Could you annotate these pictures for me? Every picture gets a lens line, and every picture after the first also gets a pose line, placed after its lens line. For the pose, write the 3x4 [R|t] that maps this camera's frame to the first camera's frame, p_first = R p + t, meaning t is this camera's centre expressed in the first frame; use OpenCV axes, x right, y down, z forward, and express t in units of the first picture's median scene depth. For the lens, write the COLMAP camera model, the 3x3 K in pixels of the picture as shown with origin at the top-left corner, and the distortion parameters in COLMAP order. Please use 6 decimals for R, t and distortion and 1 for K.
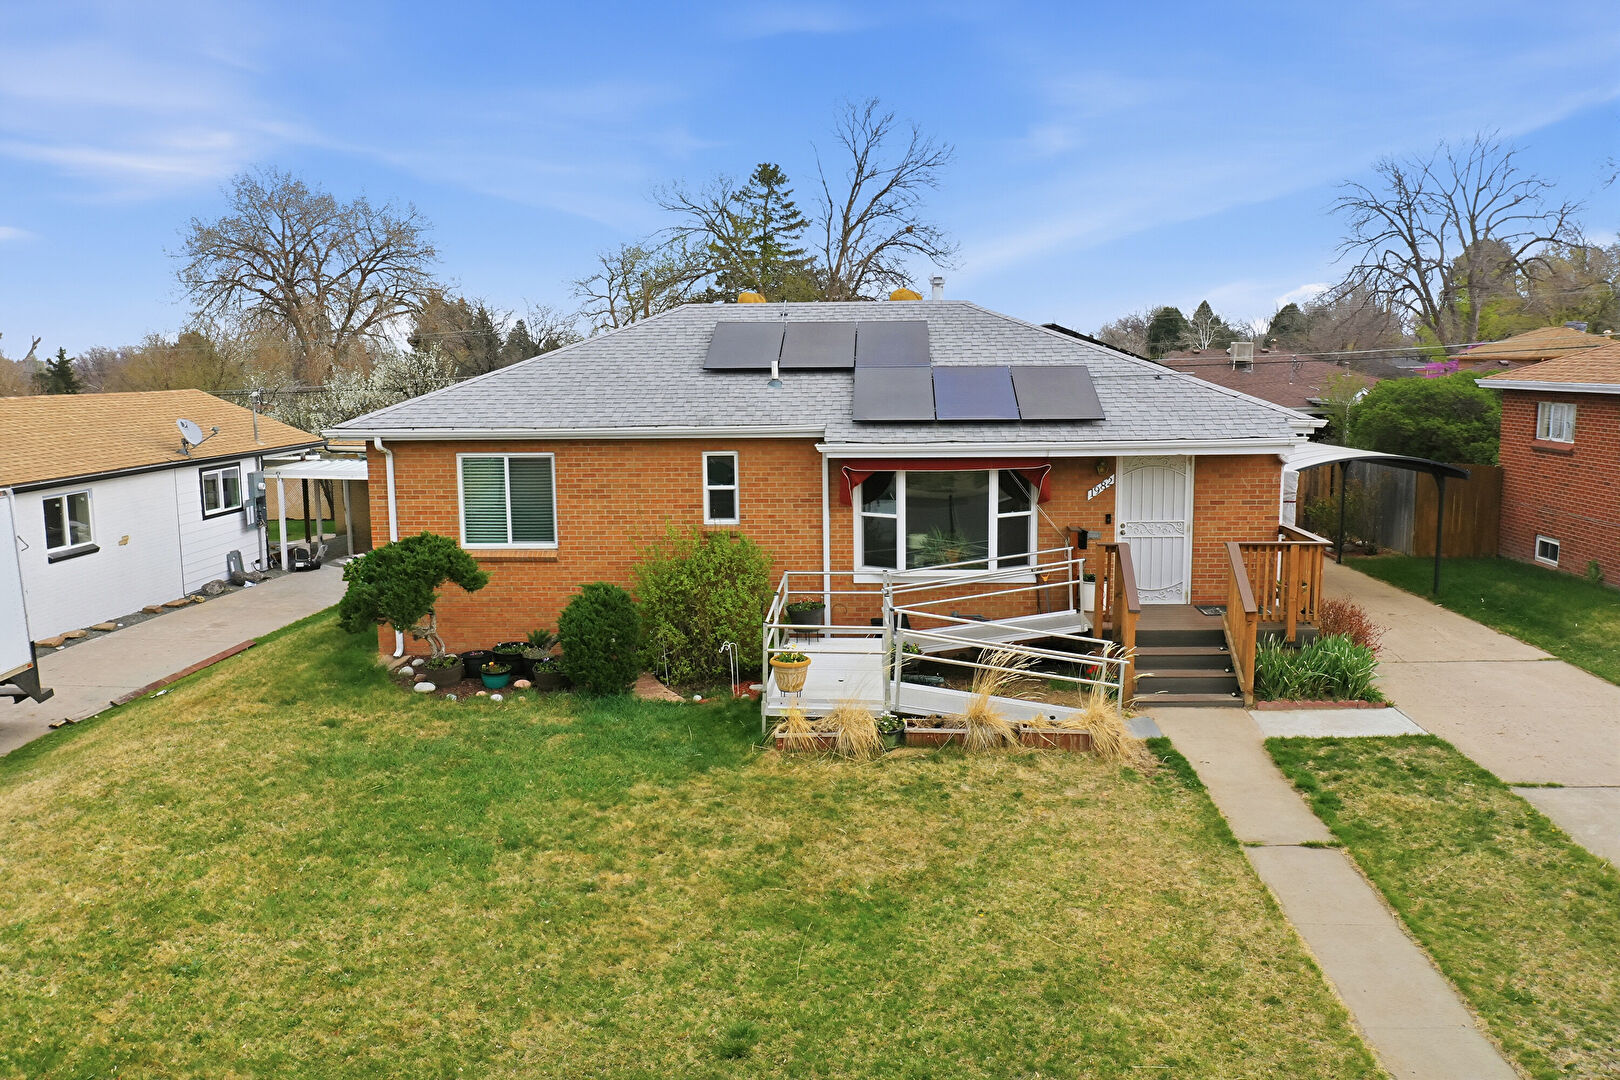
lens RADIAL K [[1259.4, 0, 833.6], [0, 1259.4, 498.1], [0, 0, 1]] dist [-0.025249, -0.005235]
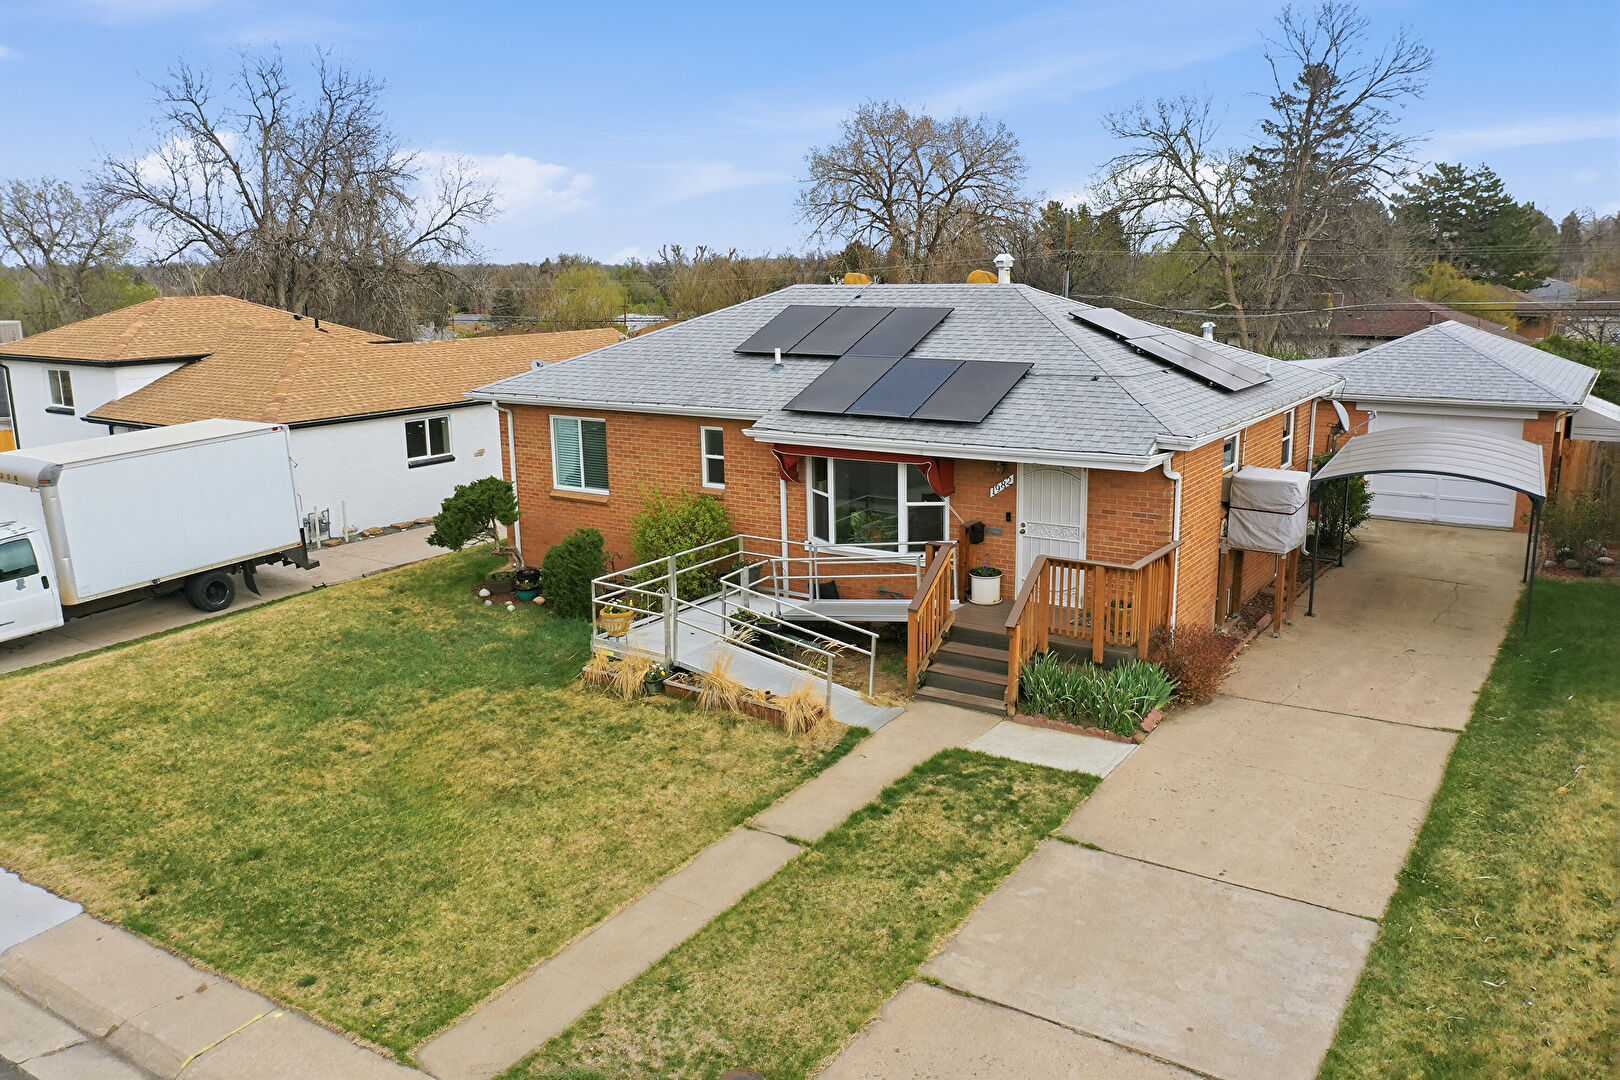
lens RADIAL K [[1259.4, 0, 817.8], [0, 1259.4, 531.9], [0, 0, 1]] dist [-0.025249, -0.005235]
pose [[0.852630, 0.105808, -0.511691, 0.787459], [-0.050749, 0.991422, 0.120445, -0.112017], [0.520045, -0.076727, 0.850686, 0.057211]]
